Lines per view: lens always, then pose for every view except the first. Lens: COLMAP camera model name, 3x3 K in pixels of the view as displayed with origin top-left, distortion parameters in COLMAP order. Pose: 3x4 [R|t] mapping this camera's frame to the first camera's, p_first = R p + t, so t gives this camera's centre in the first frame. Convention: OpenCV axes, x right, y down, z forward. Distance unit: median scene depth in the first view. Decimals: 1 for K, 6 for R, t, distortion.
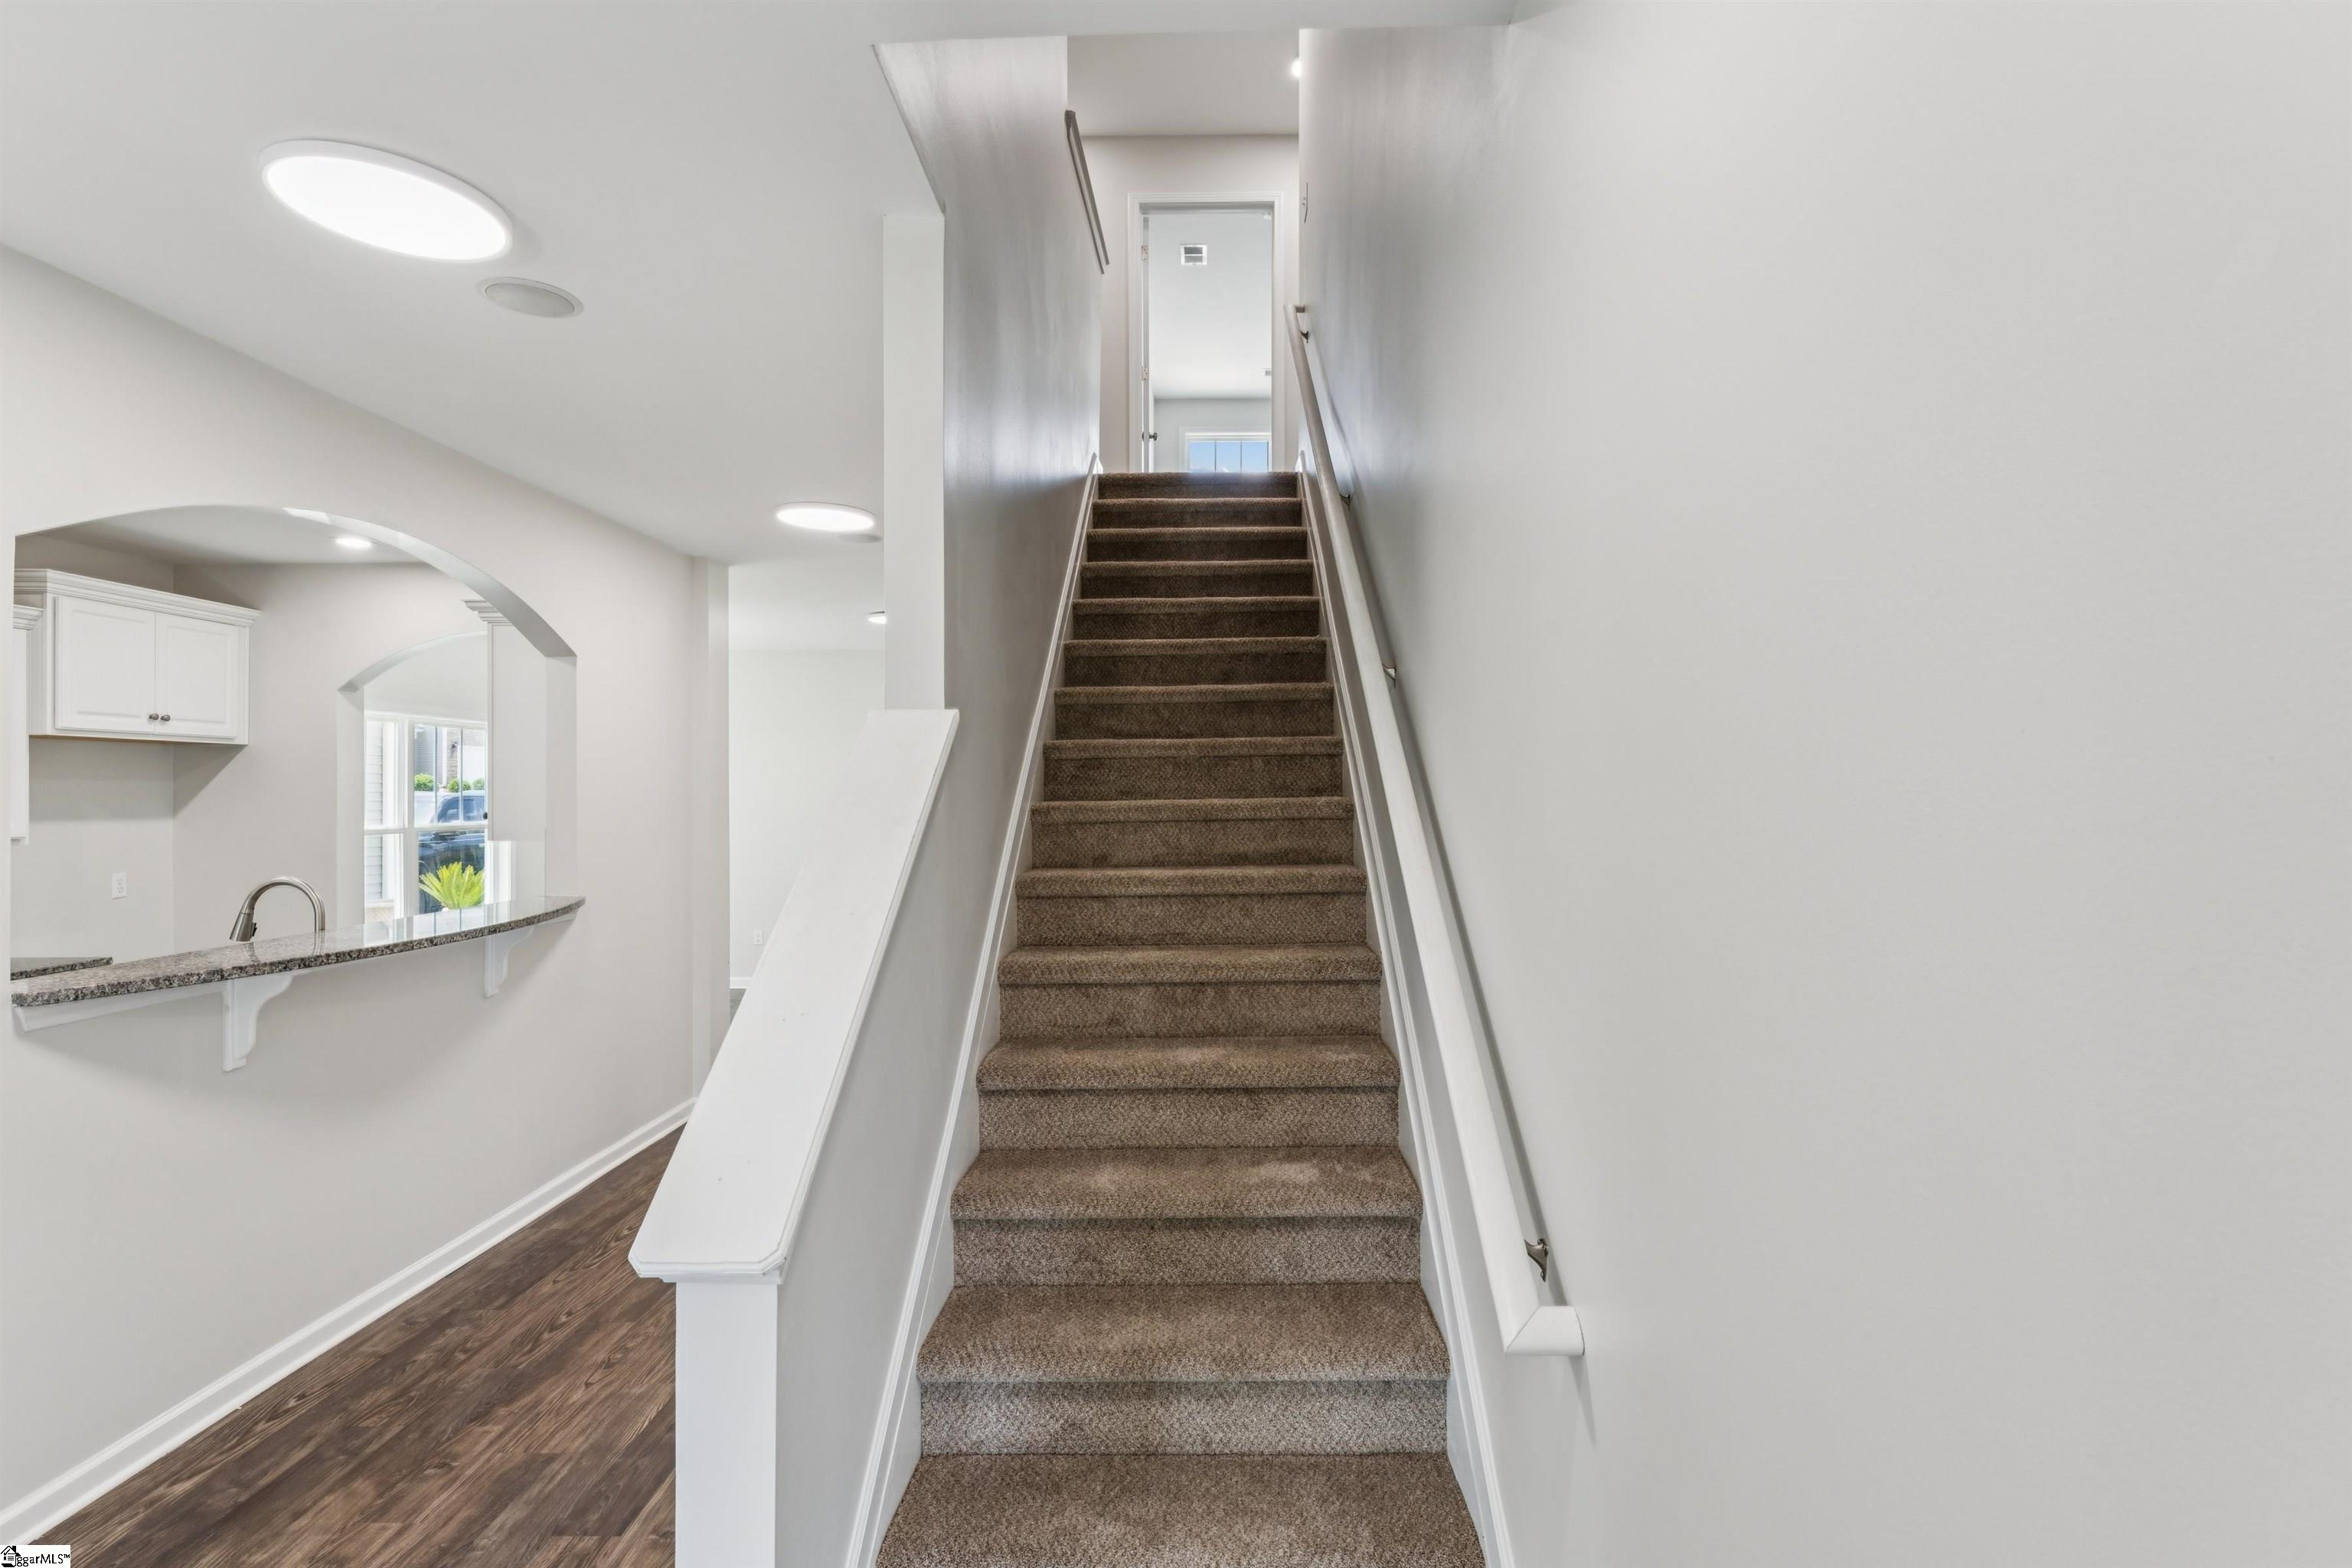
lens RADIAL K [[1106.9, 0, 1189.5], [0, 1106.9, 789.7], [0, 0, 1]] dist [0.004323, 0.000373]
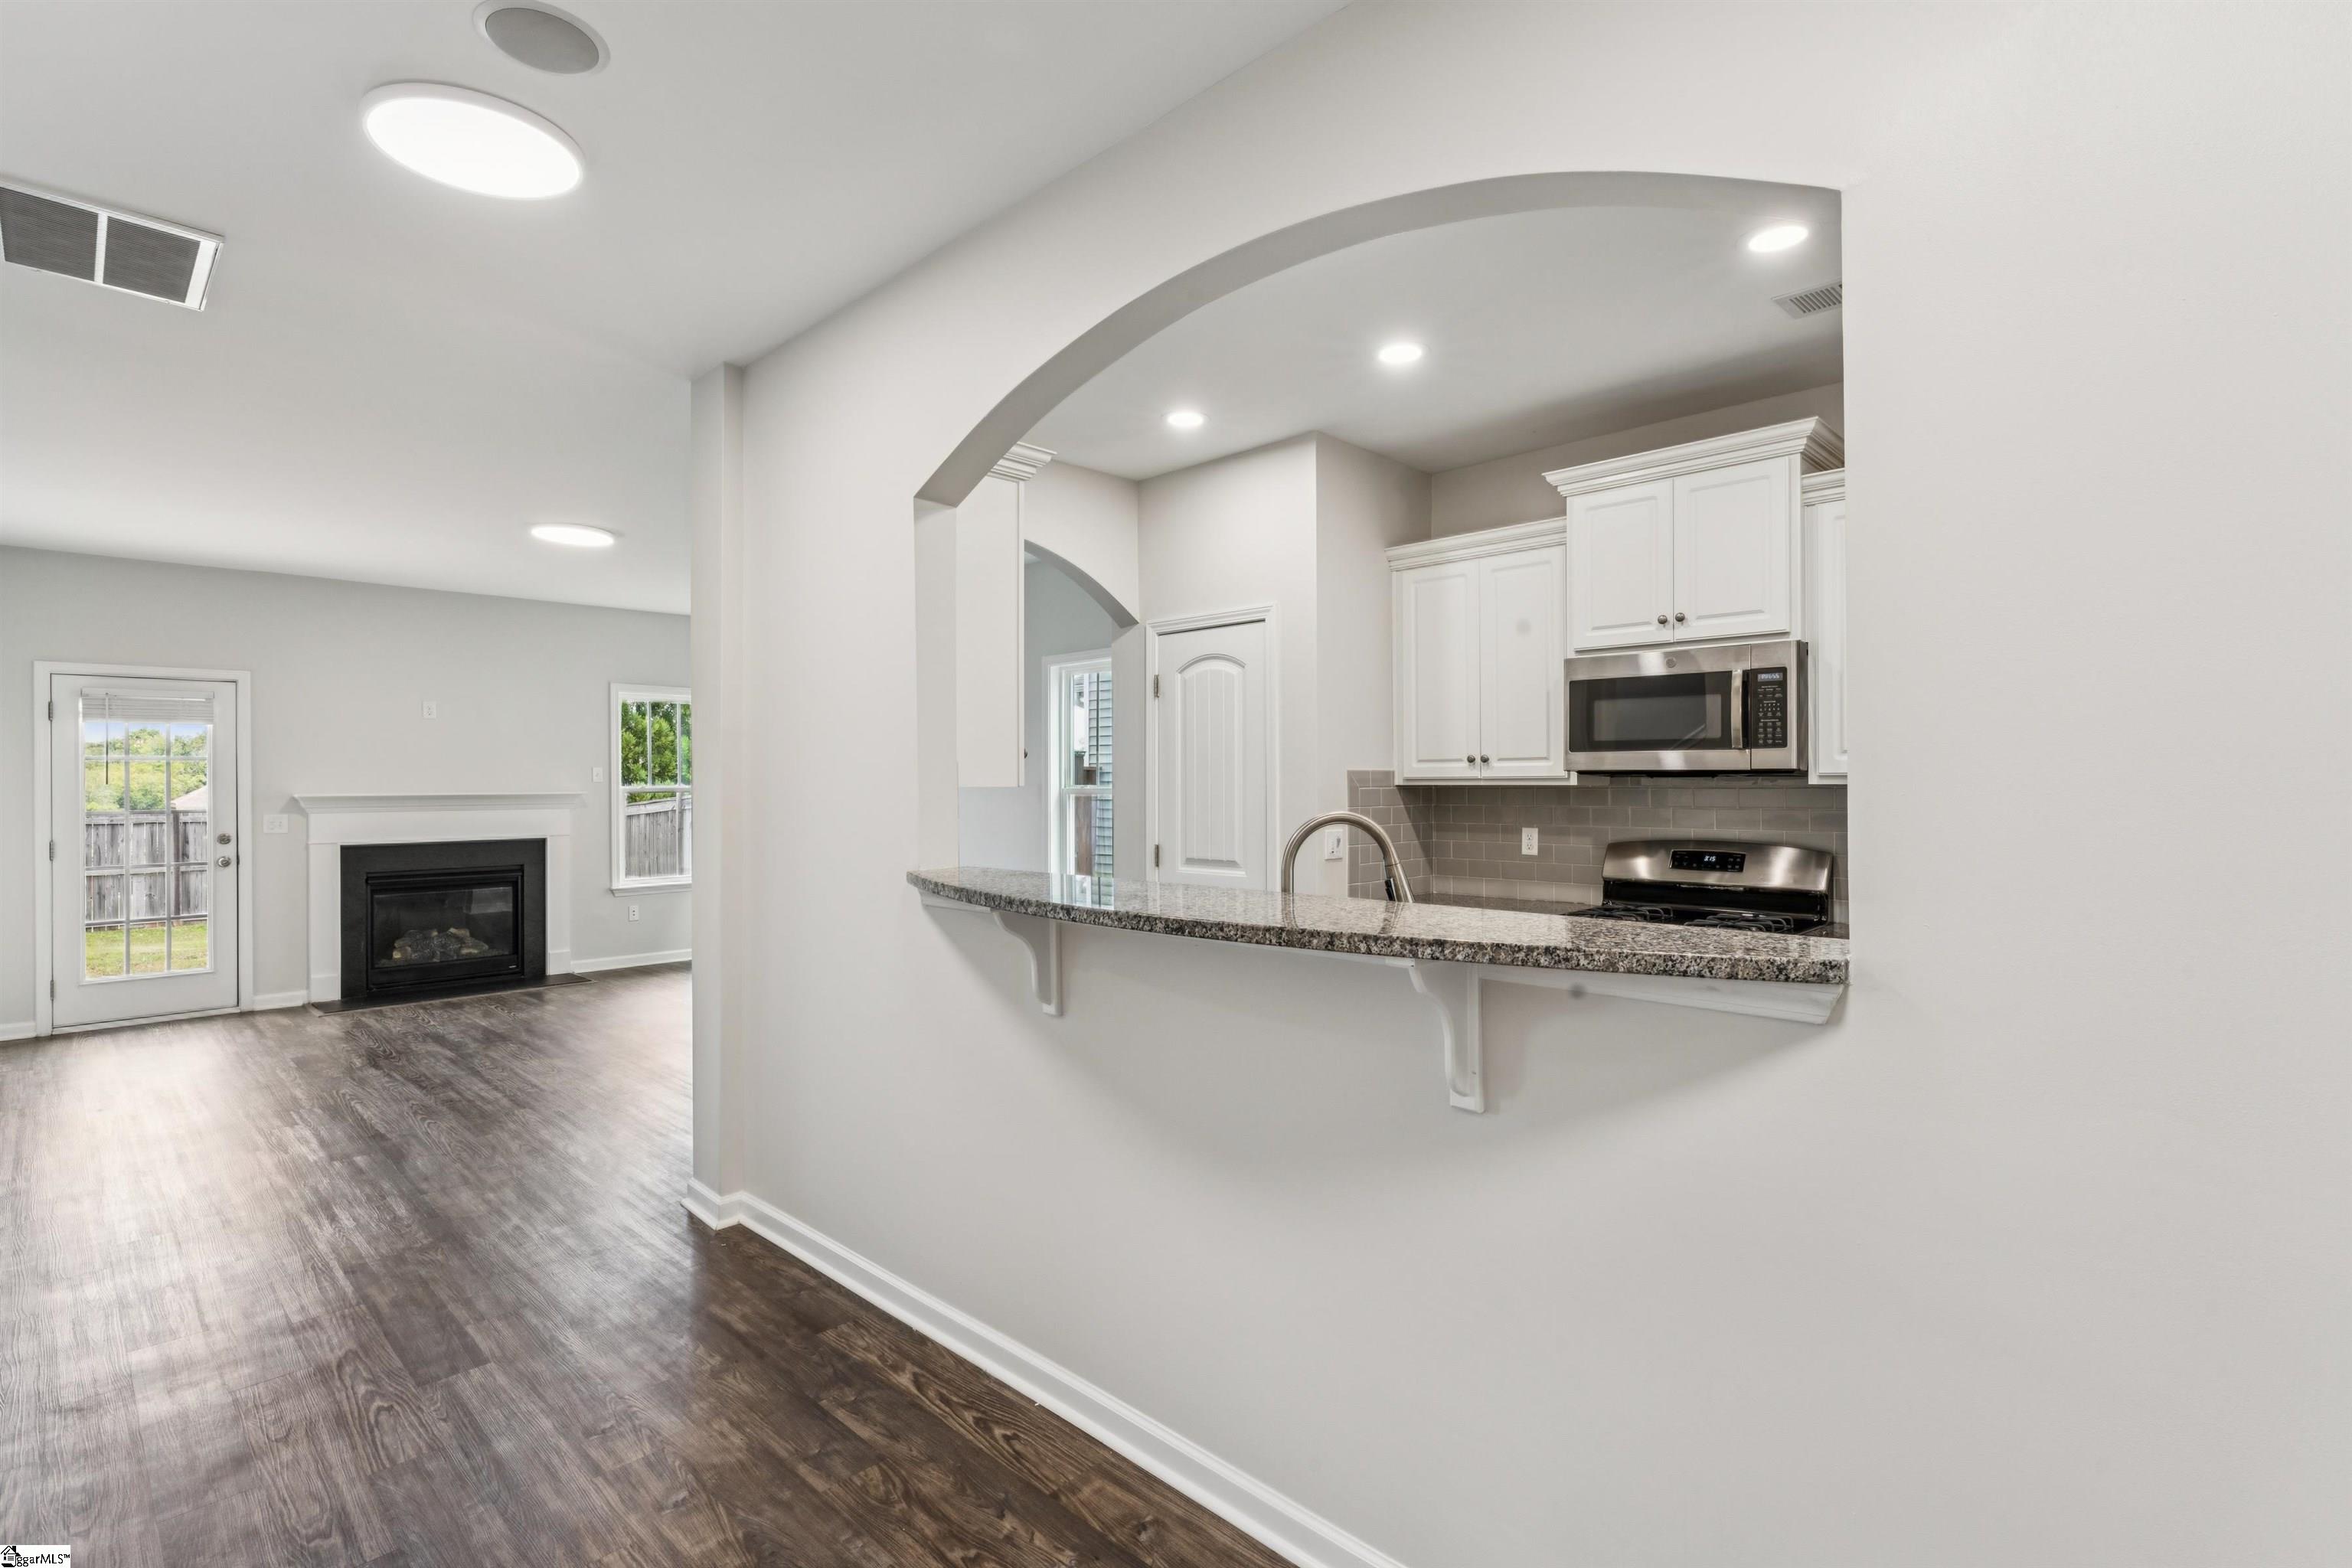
lens RADIAL K [[1106.9, 0, 1189.1], [0, 1106.9, 770.0], [0, 0, 1]] dist [0.004323, 0.000373]
pose [[-0.690225, -0.000570, -0.723595, -0.301296], [0.010552, 0.999885, -0.010853, 0.069698], [0.723518, -0.015127, -0.690140, 1.644581]]
